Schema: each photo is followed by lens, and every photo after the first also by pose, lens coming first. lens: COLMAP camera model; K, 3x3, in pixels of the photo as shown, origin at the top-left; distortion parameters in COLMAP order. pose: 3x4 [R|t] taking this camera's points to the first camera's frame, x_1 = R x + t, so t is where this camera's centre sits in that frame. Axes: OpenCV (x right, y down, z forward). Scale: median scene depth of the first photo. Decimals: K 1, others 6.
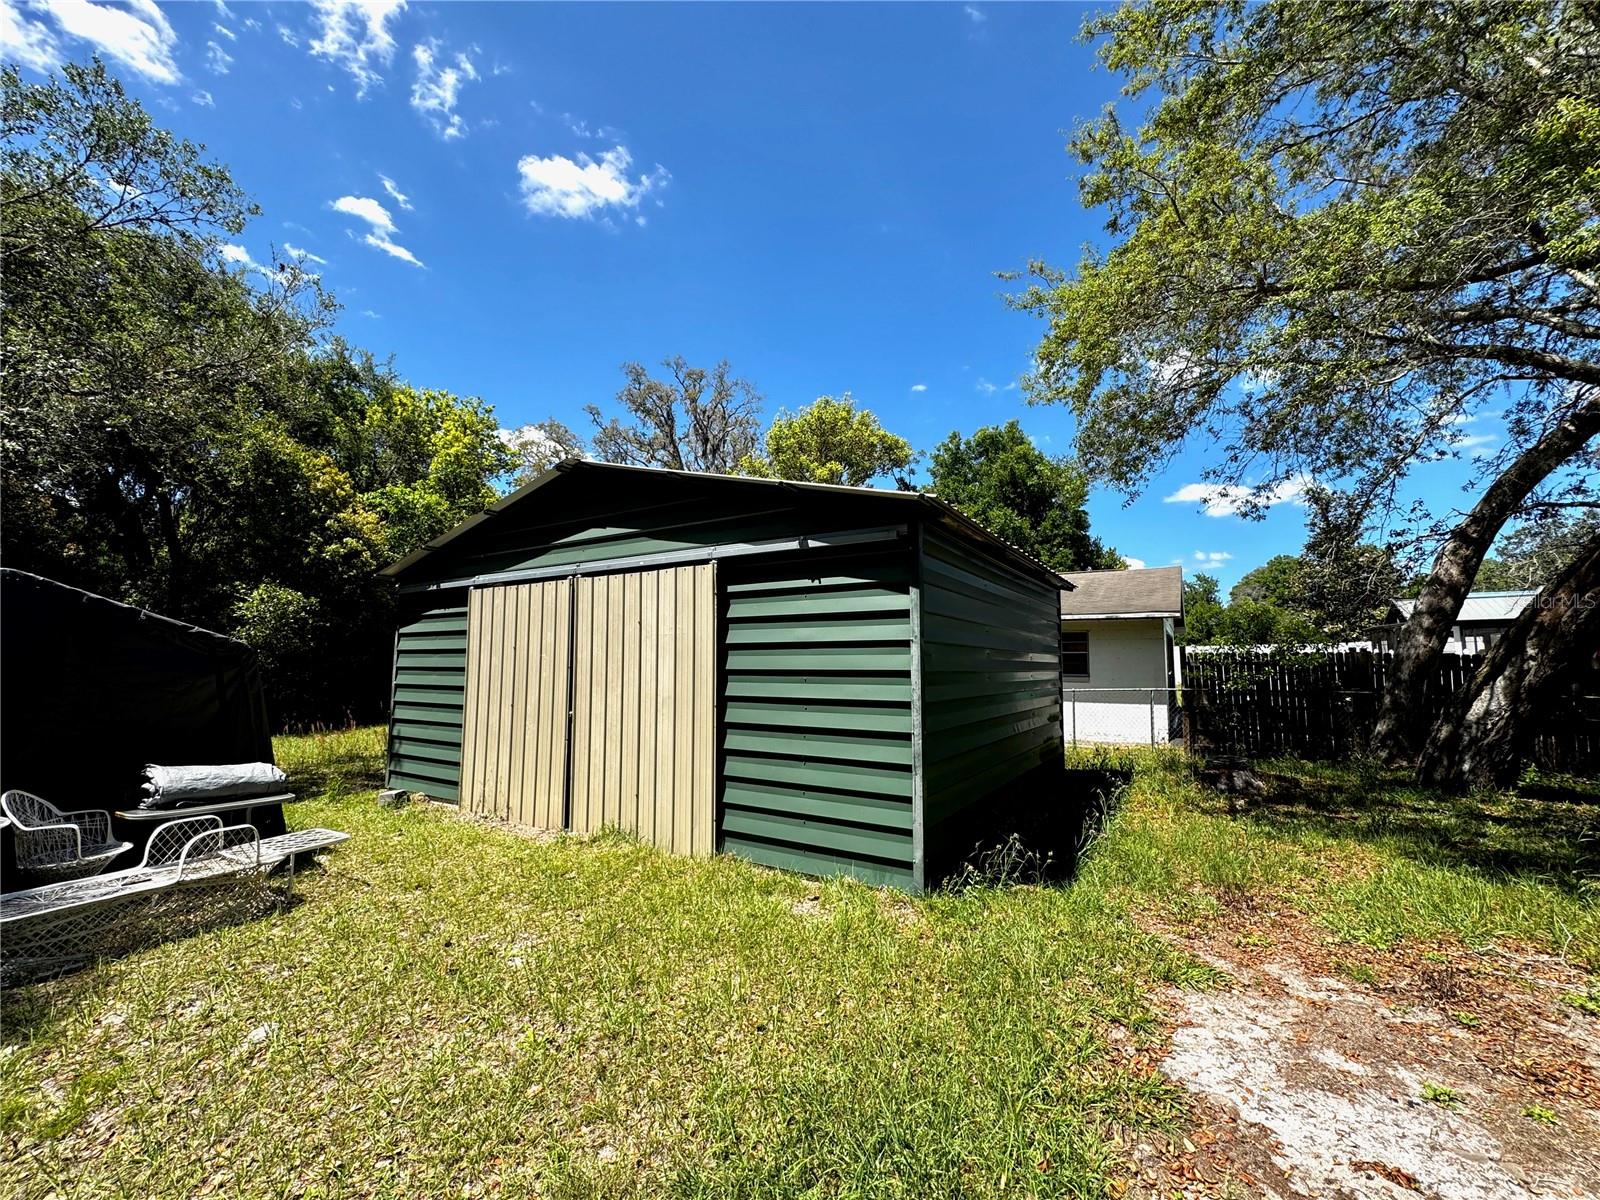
lens RADIAL K [[639.7, 0, 800.5], [0, 639.7, 597.8], [0, 0, 1]] dist [-0.001366, 0.000564]
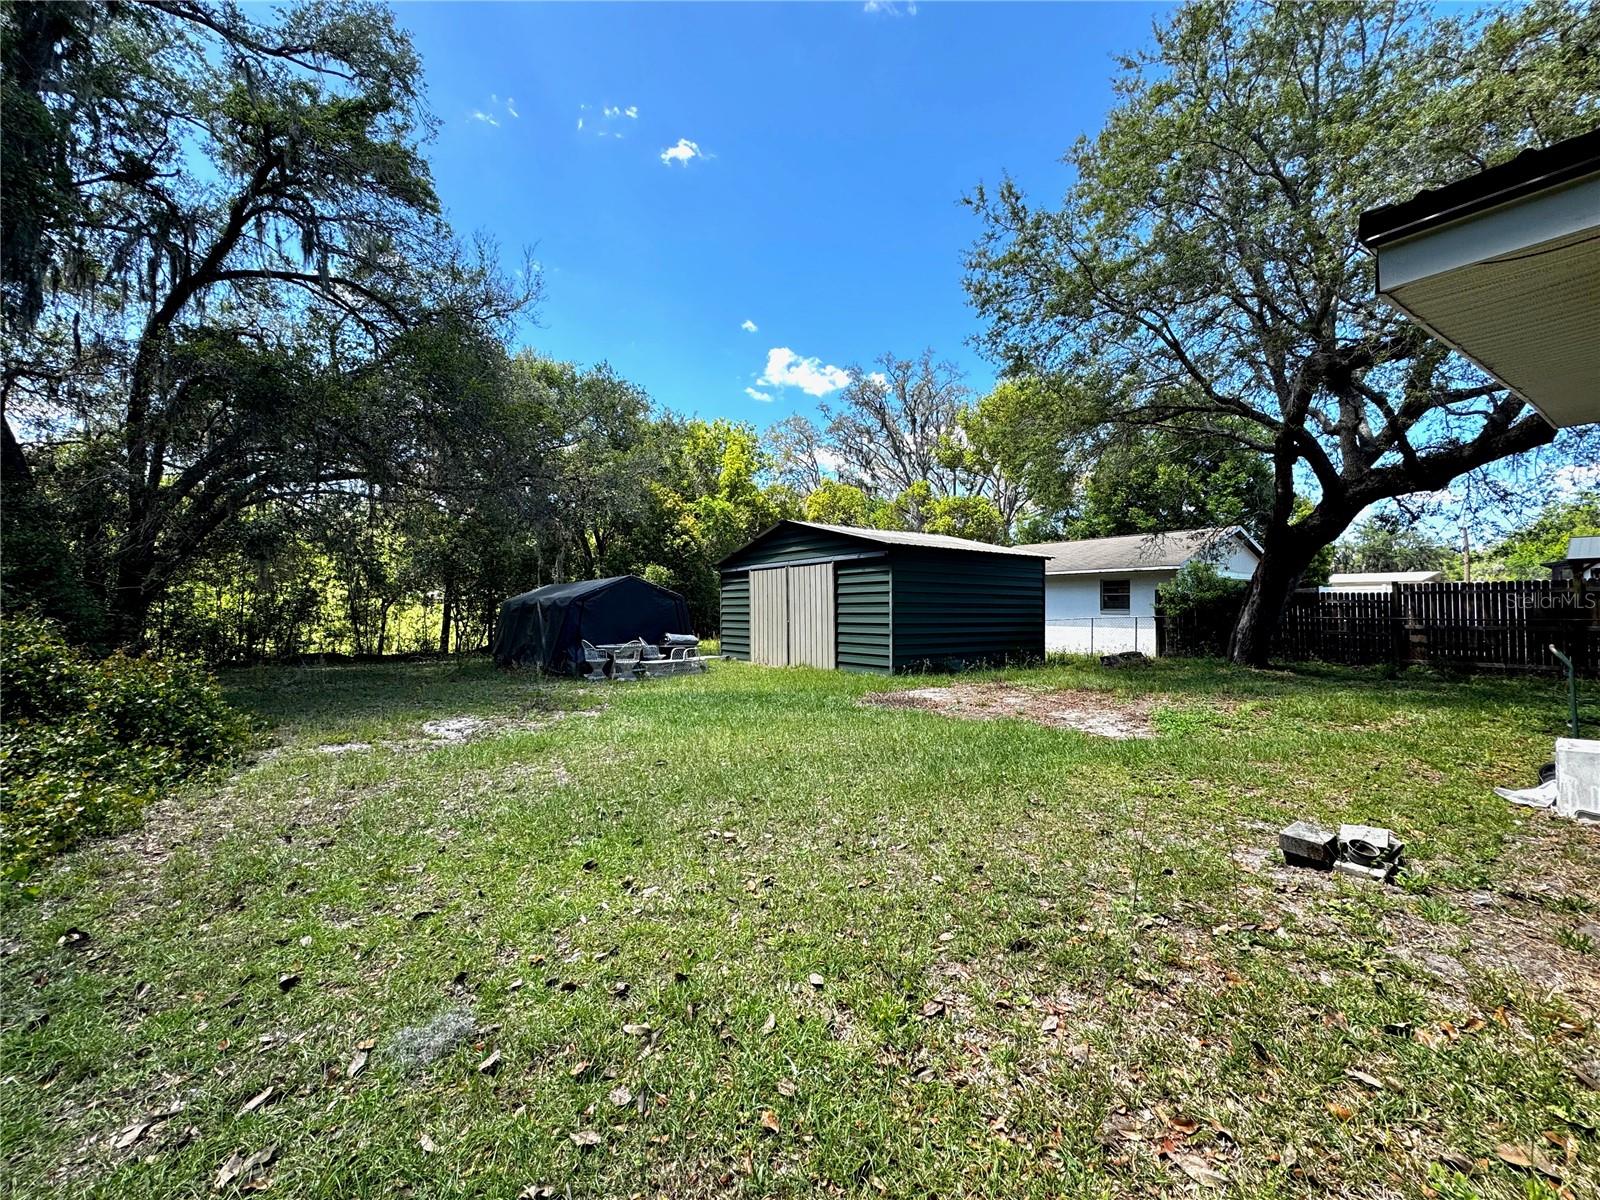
lens RADIAL K [[639.7, 0, 800.5], [0, 639.7, 597.8], [0, 0, 1]] dist [-0.001366, 0.000564]
pose [[0.926088, -0.009932, -0.377176, 0.606492], [0.041447, 0.996282, 0.075531, -0.095315], [0.375024, -0.085581, 0.923056, -1.235130]]
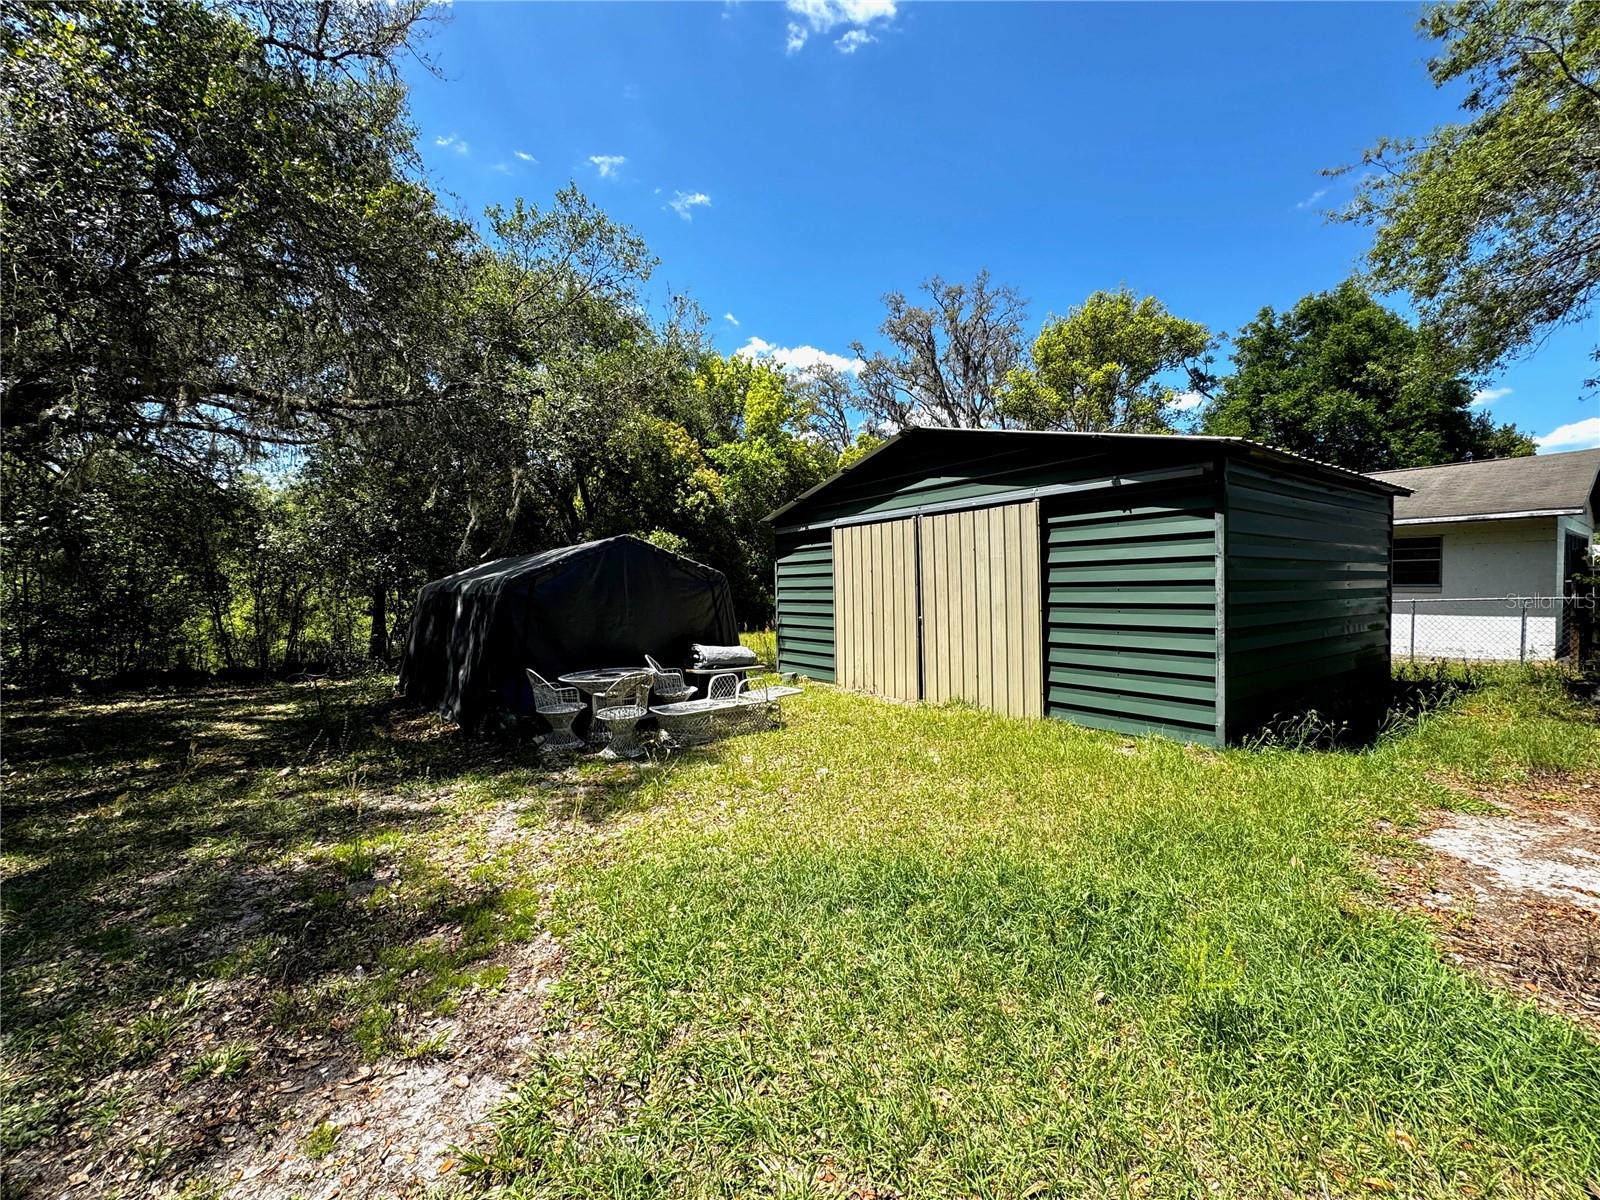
lens RADIAL K [[639.7, 0, 800.5], [0, 639.7, 597.8], [0, 0, 1]] dist [-0.001366, 0.000564]
pose [[0.924060, -0.011349, -0.382079, -0.069821], [0.058414, 0.992012, 0.111808, -0.027098], [0.377758, -0.125636, 0.917341, -0.321717]]
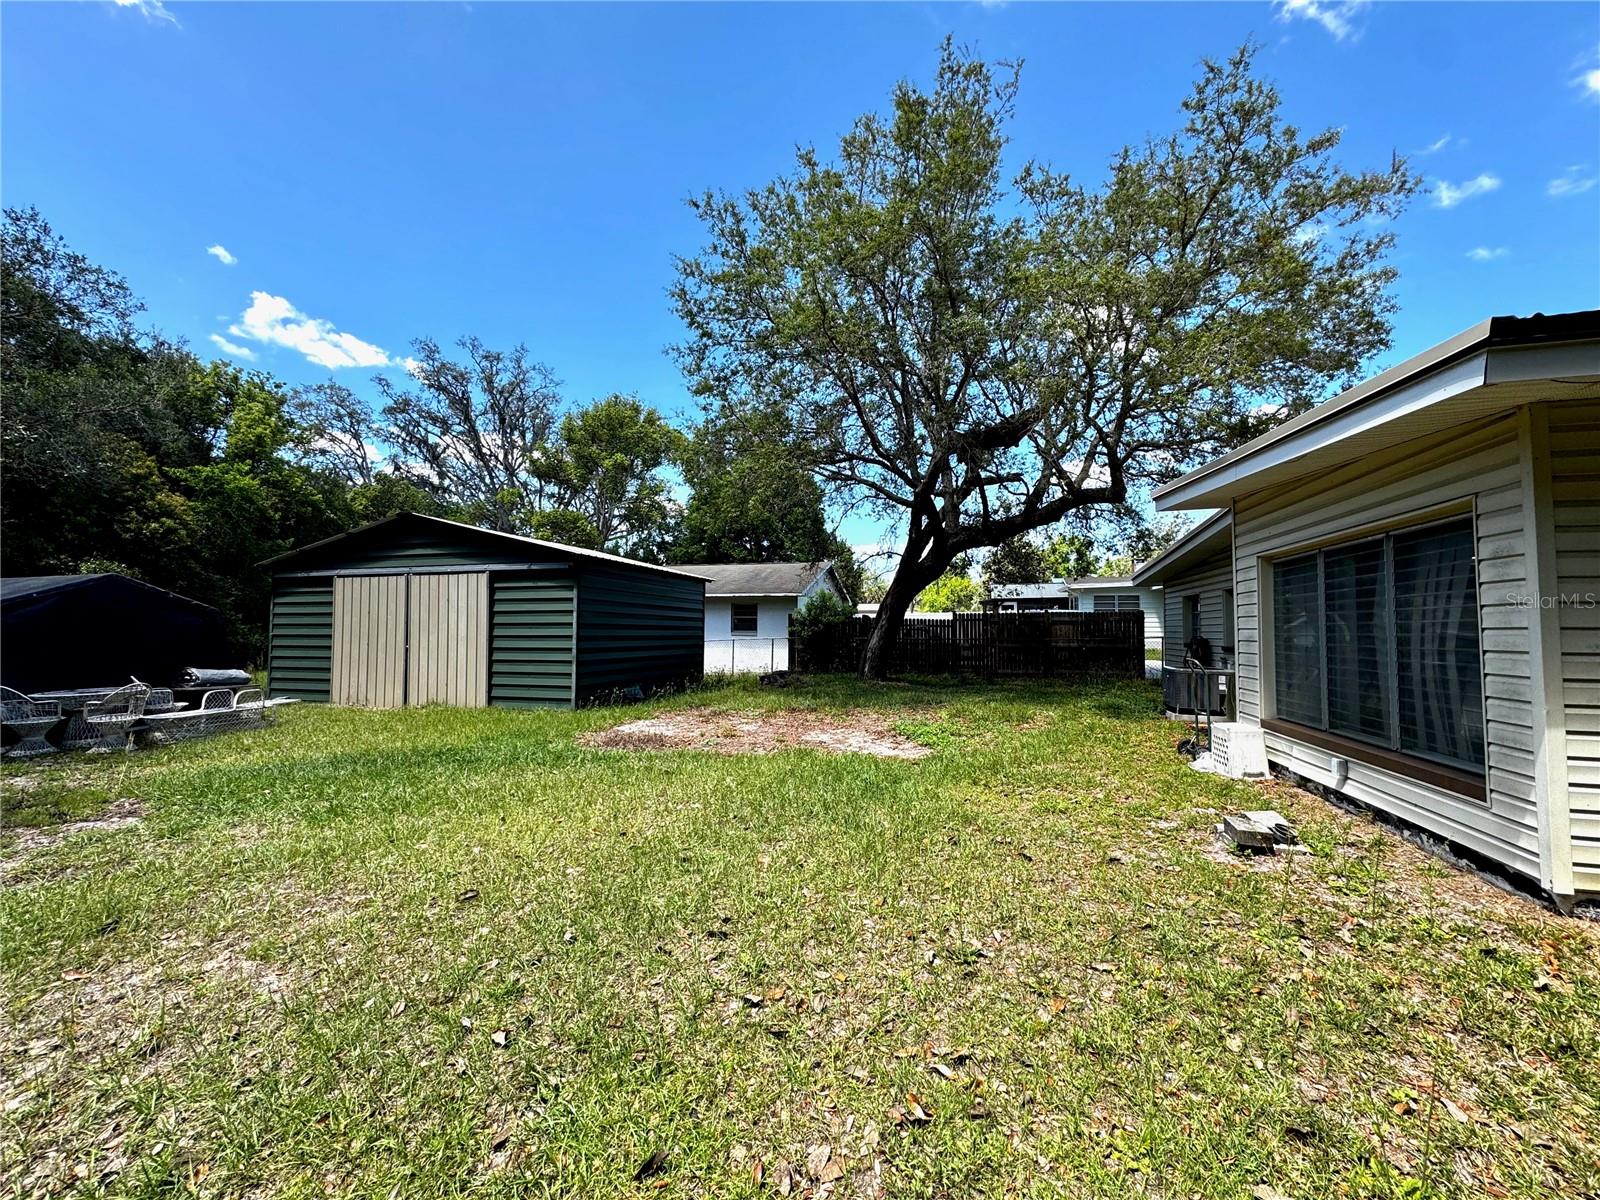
lens RADIAL K [[639.7, 0, 800.5], [0, 639.7, 597.8], [0, 0, 1]] dist [-0.001366, 0.000564]
pose [[0.960404, 0.013576, 0.278280, 0.222792], [-0.028123, 0.998434, 0.048352, -0.085372], [-0.277188, -0.054263, 0.959282, -1.084924]]
